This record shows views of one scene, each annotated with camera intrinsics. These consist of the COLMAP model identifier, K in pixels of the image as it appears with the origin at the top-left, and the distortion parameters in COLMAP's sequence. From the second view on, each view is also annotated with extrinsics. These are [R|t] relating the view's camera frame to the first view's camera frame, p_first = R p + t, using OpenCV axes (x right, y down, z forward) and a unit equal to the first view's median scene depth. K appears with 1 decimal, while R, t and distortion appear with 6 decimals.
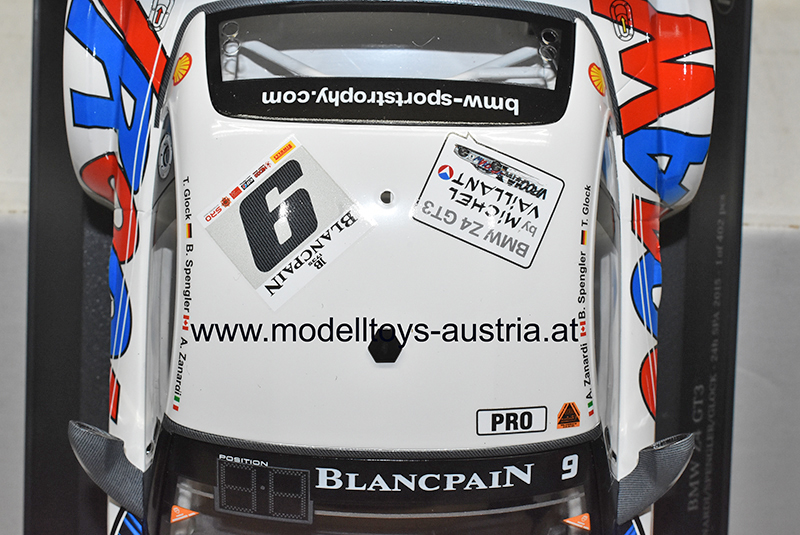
lens RADIAL K [[1396.8, 0, 400.0], [0, 1396.8, 267.5], [0, 0, 1]] dist [-0.093829, -0.261629]
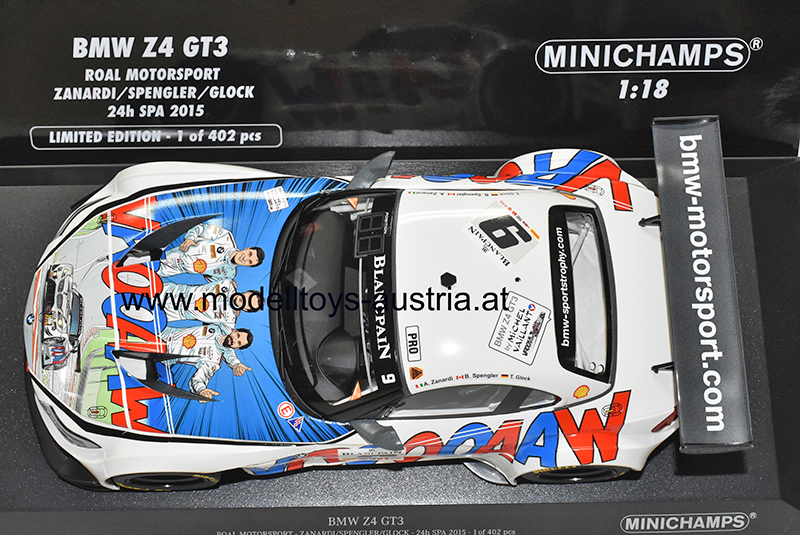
lens RADIAL K [[1396.8, 0, 400.0], [0, 1396.8, 267.5], [0, 0, 1]] dist [-0.093829, -0.261629]
pose [[0.049774, 0.940299, -0.336691, 0.654554], [-0.996790, 0.025604, -0.075853, 0.278279], [-0.062704, 0.339386, 0.938555, -0.939209]]
